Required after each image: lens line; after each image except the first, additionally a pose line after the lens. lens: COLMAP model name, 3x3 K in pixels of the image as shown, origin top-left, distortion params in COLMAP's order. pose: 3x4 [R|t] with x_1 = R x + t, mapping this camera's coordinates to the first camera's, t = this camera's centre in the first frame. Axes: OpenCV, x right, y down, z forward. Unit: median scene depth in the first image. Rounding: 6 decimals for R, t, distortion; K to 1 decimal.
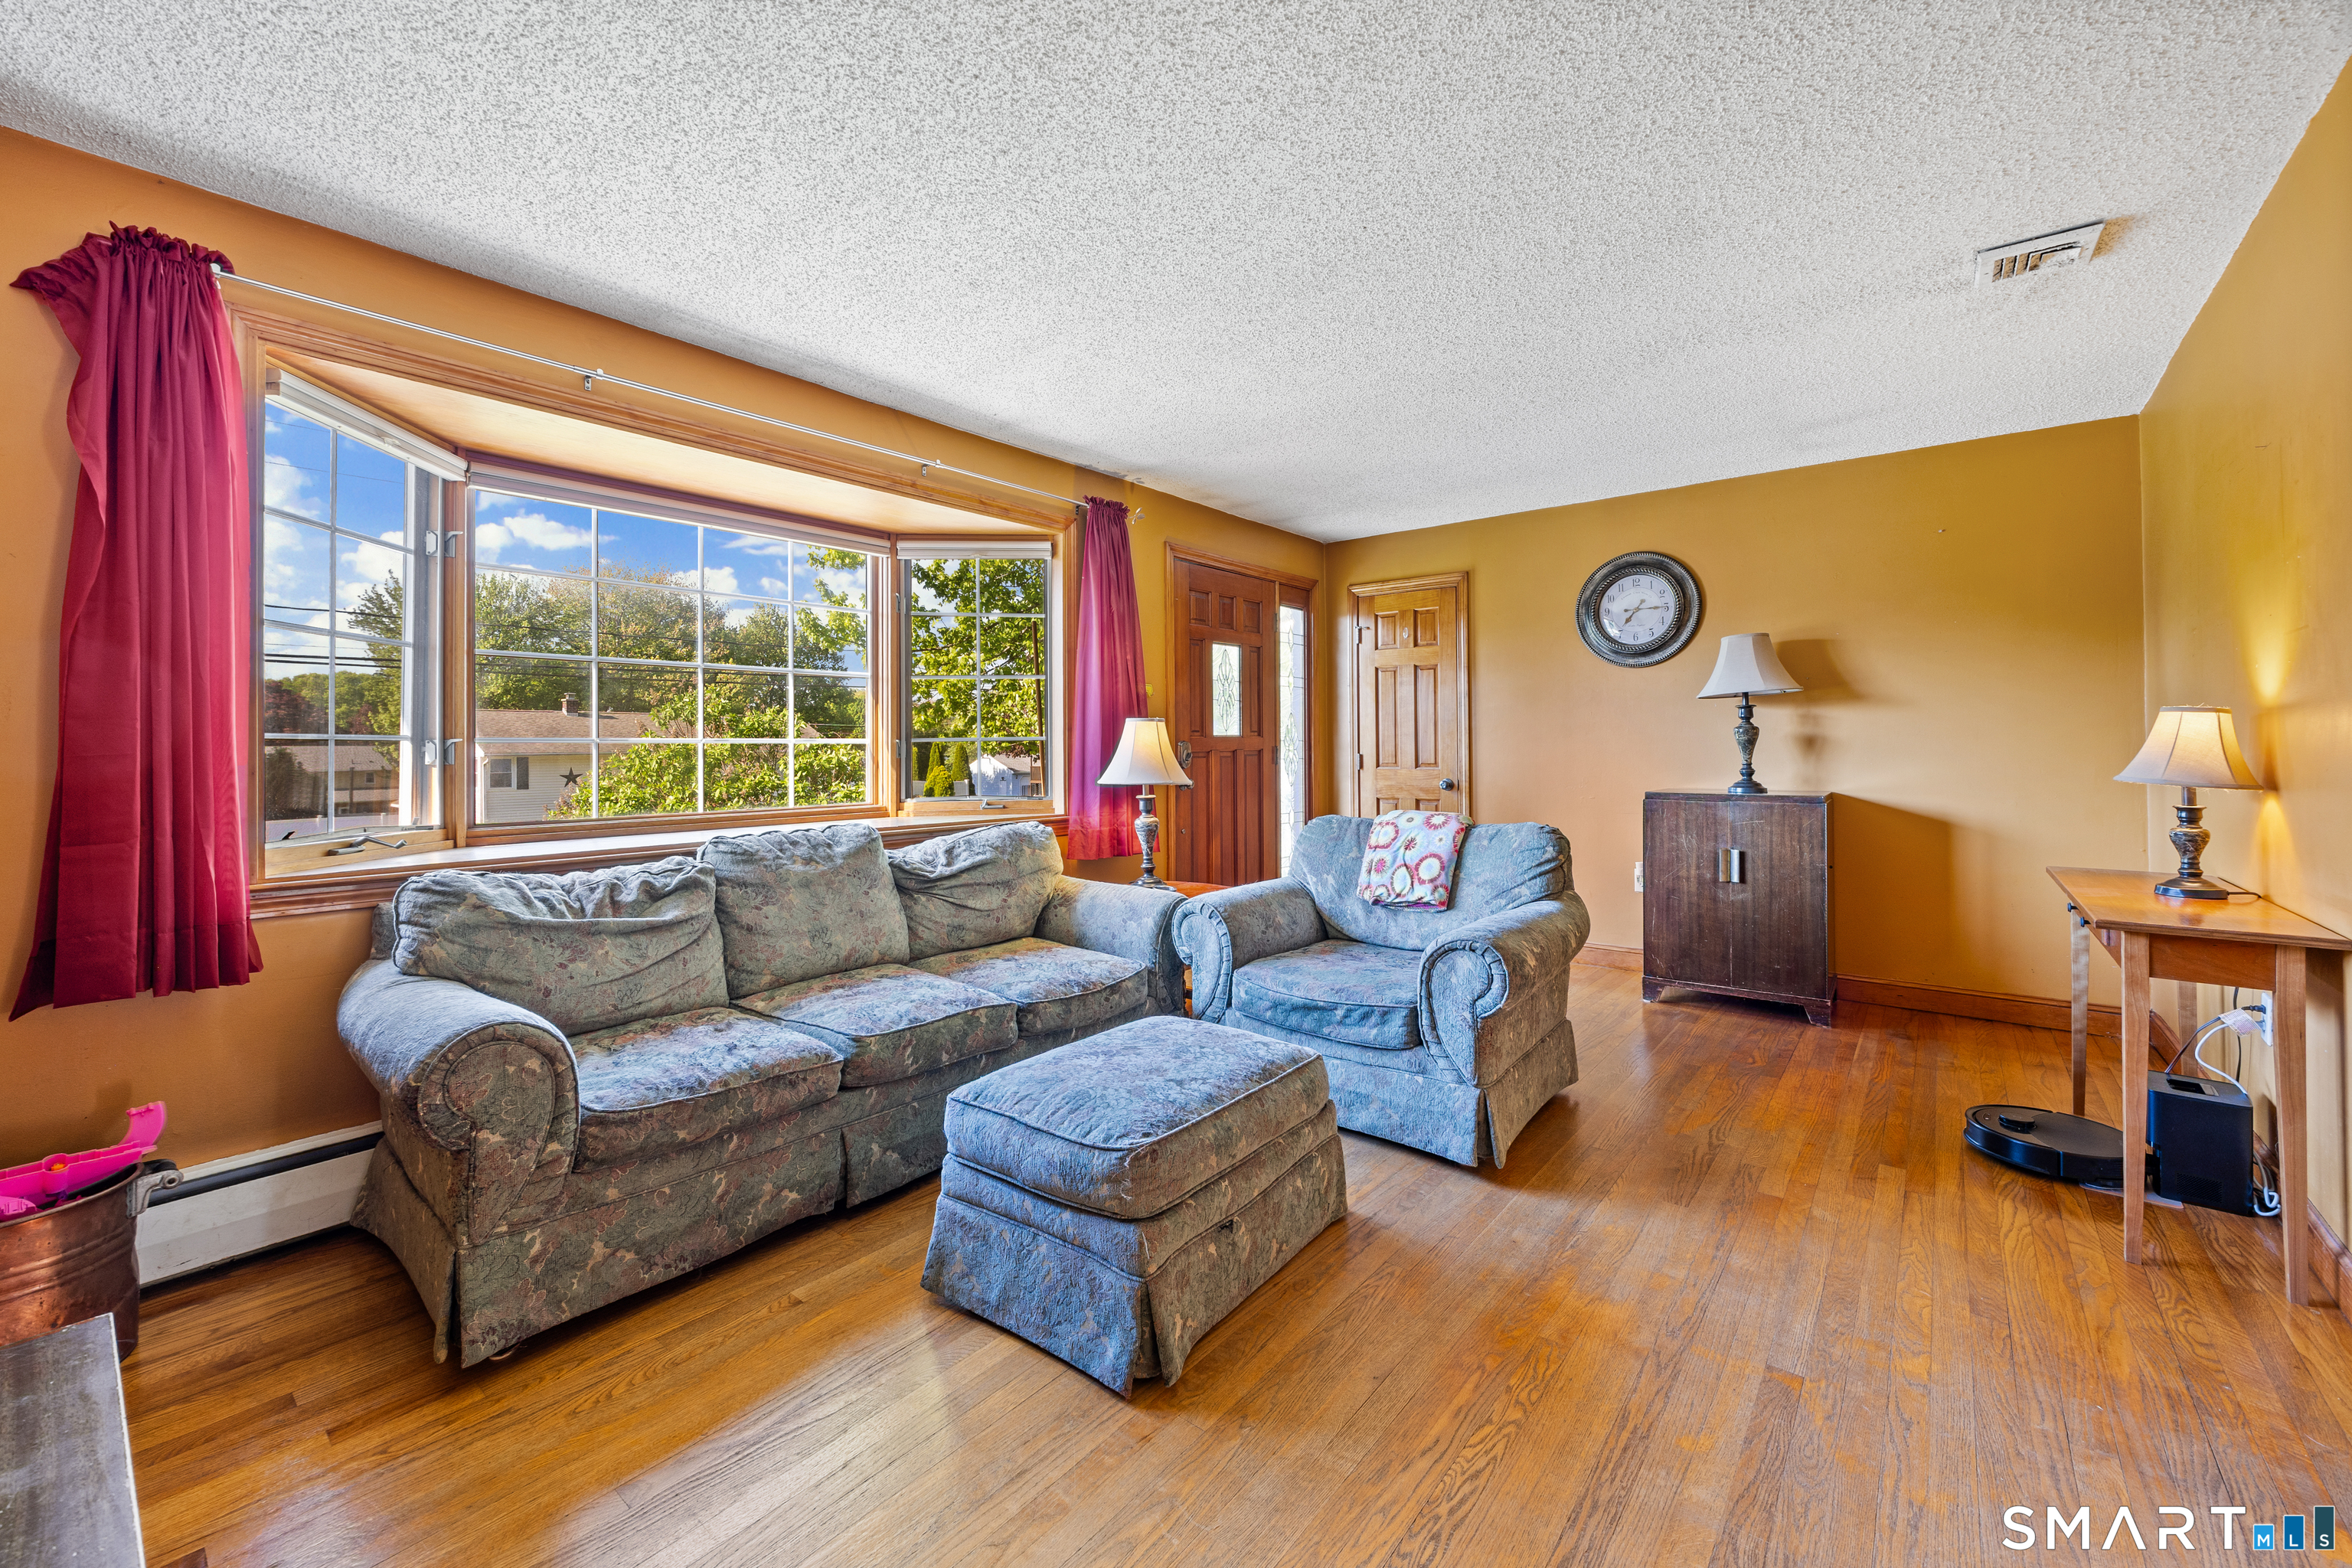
lens RADIAL K [[933.2, 0, 1194.1], [0, 933.2, 739.8], [0, 0, 1]] dist [-0.002671, -0.000425]
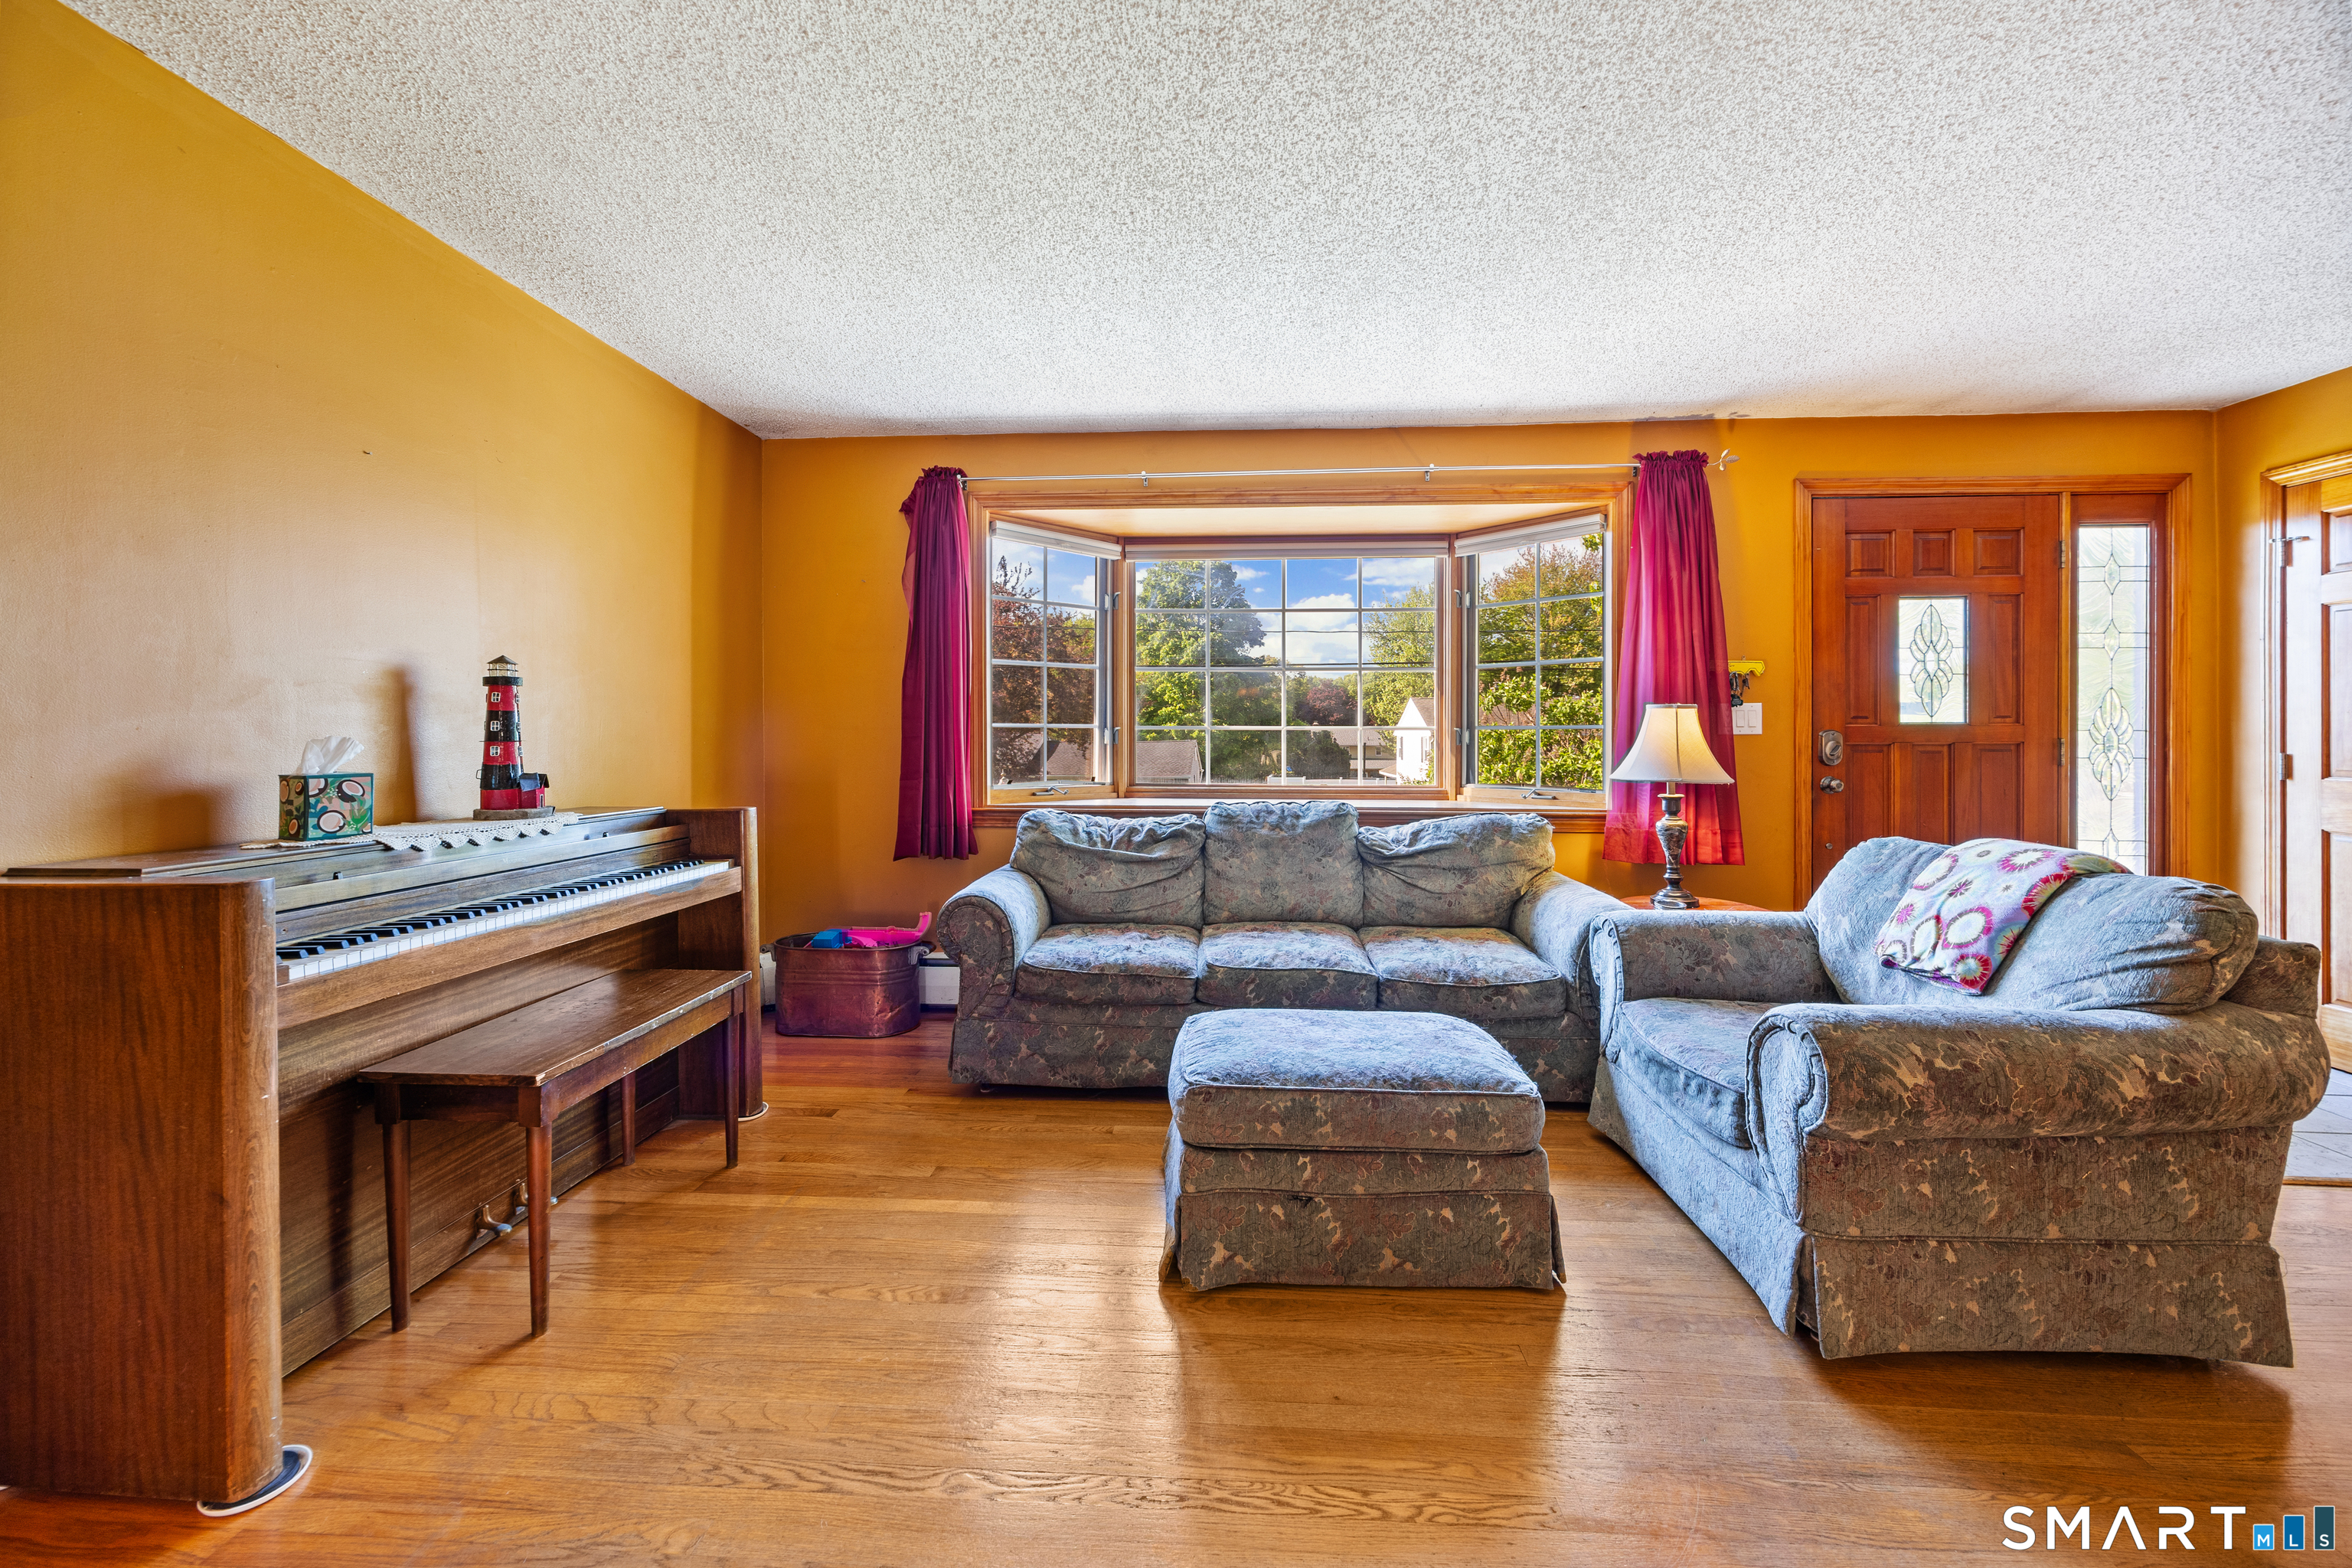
lens RADIAL K [[933.2, 0, 1186.7], [0, 933.2, 737.0], [0, 0, 1]] dist [-0.002671, -0.000425]
pose [[0.583688, 0.012191, -0.811886, 0.498418], [0.000912, 0.999877, 0.015669, -0.008768], [0.811977, -0.009886, 0.583605, 0.179304]]
